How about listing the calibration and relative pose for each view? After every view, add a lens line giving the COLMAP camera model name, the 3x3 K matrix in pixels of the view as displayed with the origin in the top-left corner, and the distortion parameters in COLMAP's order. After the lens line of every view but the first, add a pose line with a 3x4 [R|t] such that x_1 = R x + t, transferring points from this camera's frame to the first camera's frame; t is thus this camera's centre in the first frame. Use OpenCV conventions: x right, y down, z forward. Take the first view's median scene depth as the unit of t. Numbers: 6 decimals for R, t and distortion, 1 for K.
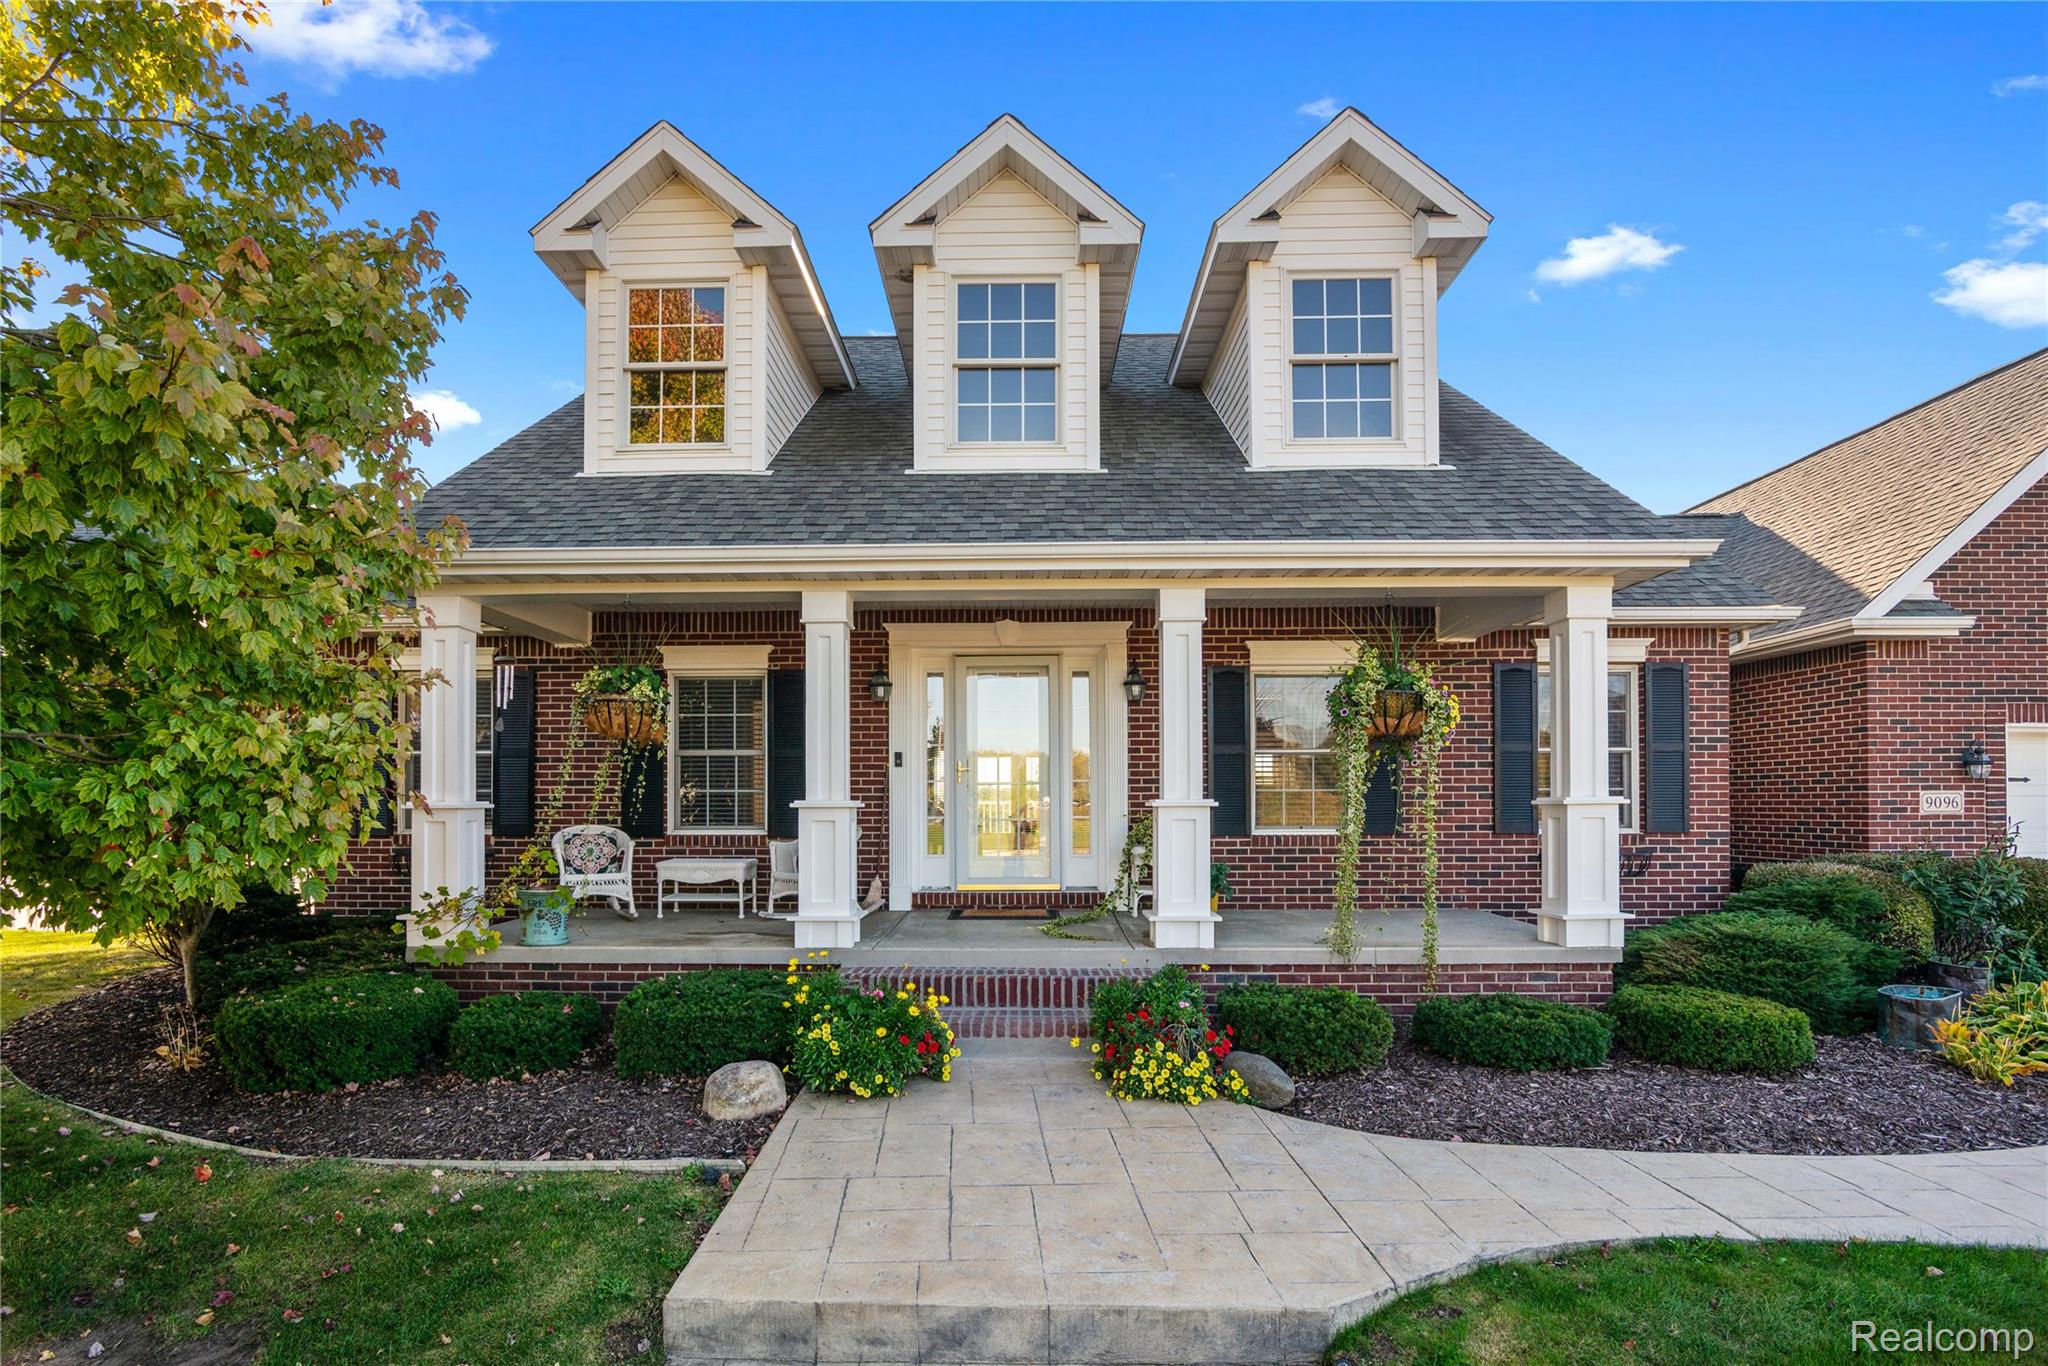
lens RADIAL K [[1879.8, 0, 1023.8], [0, 1879.8, 686.3], [0, 0, 1]] dist [-0.006146, 0.000068]
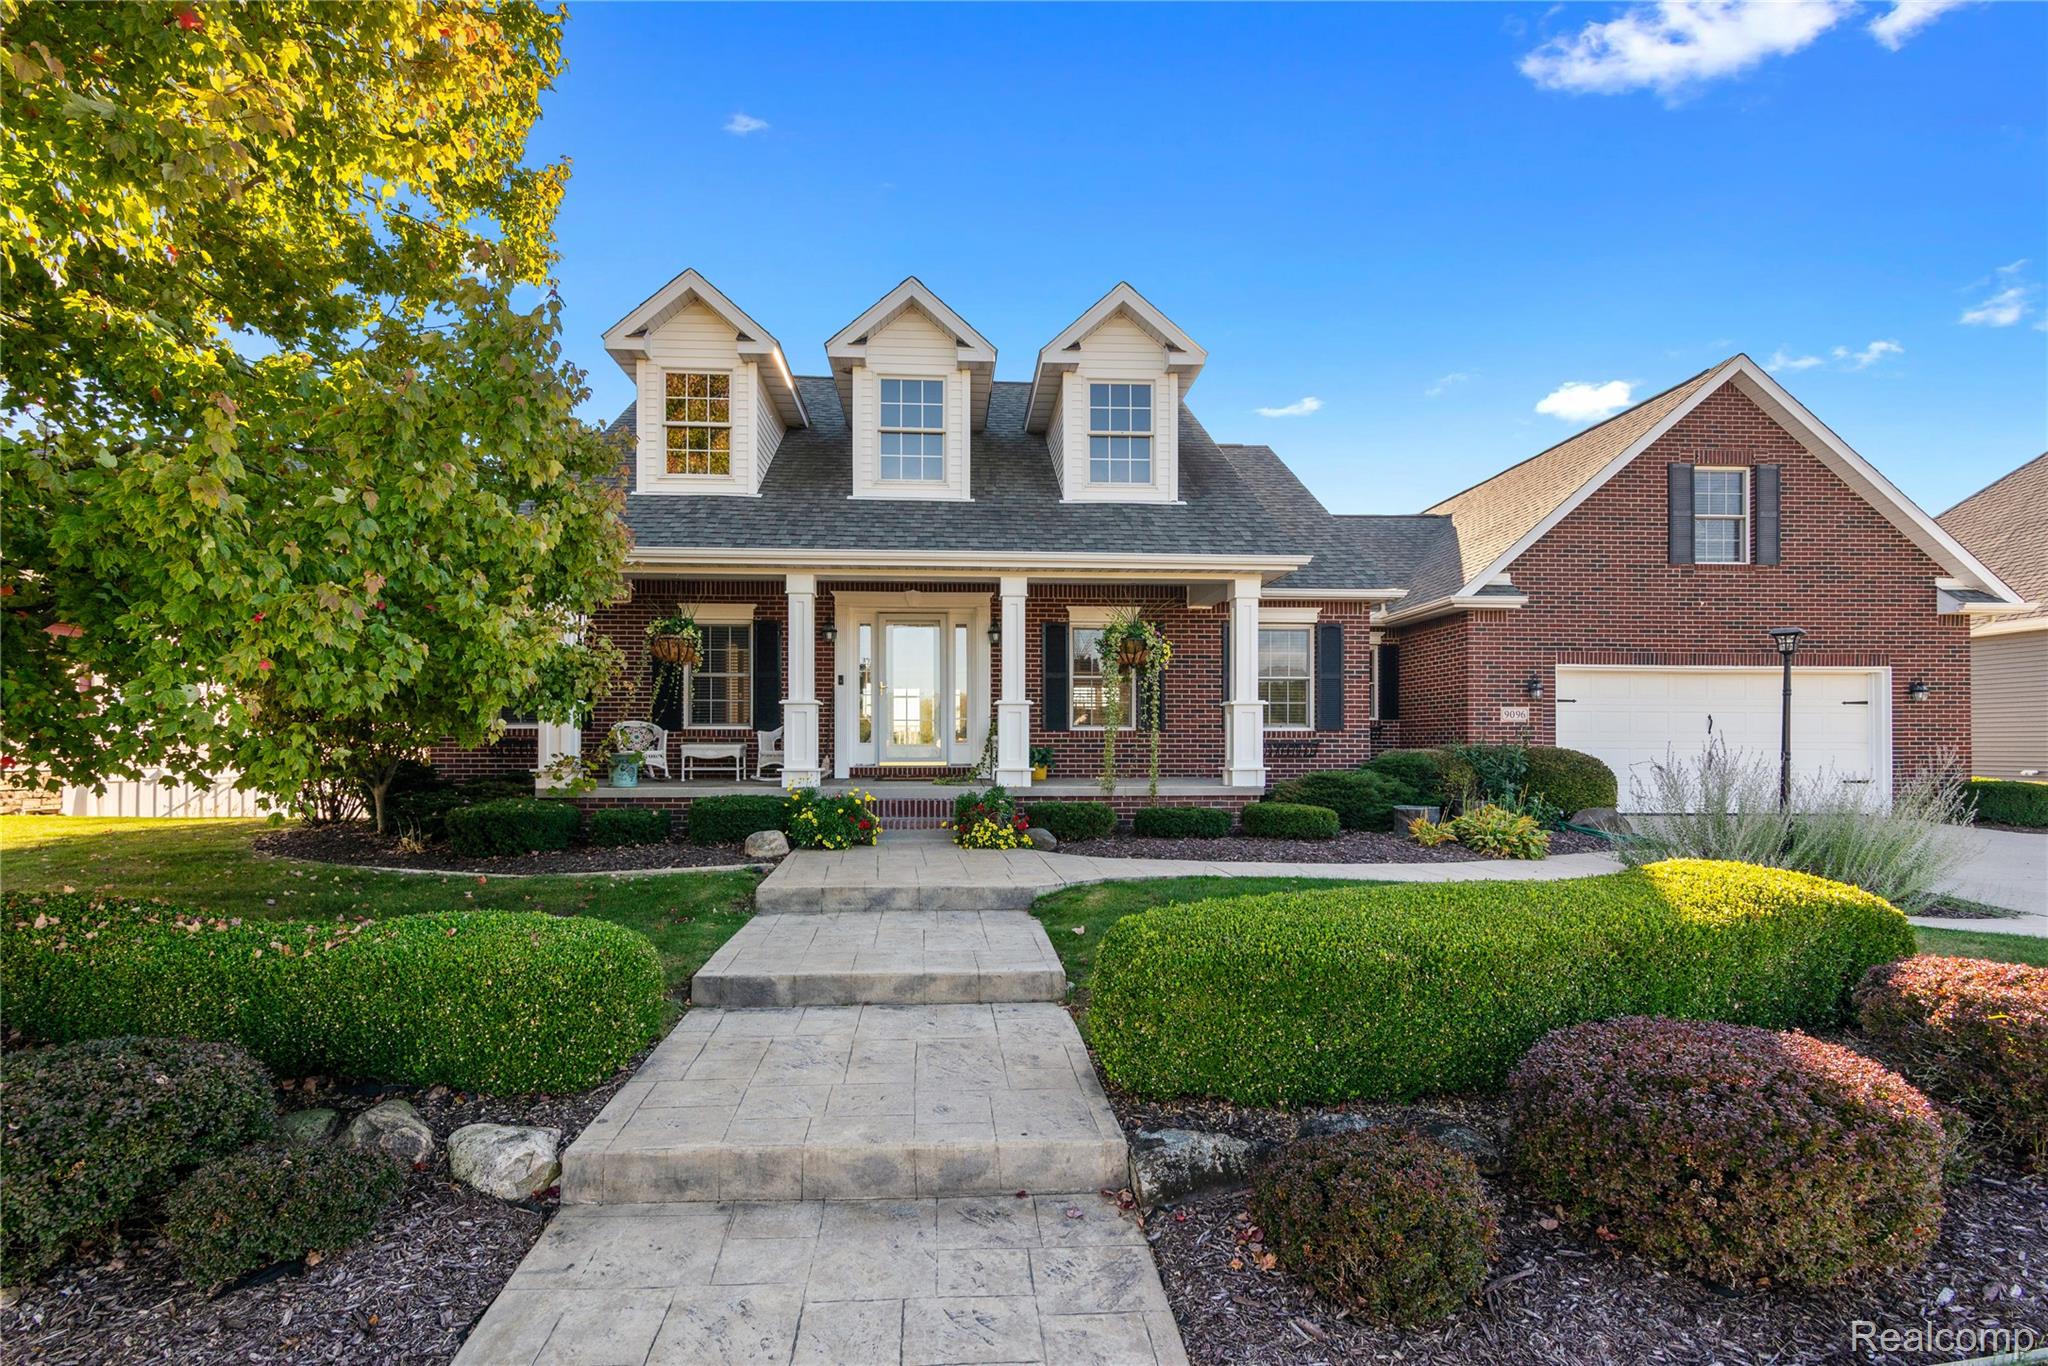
lens RADIAL K [[989.3, 0, 1038.6], [0, 989.3, 690.6], [0, 0, 1]] dist [0.023100, 0.000651]
pose [[0.992427, 0.005059, 0.122729, -0.004703], [-0.012070, 0.998332, 0.056450, -0.000050], [-0.122239, -0.057504, 0.990833, 0.143819]]
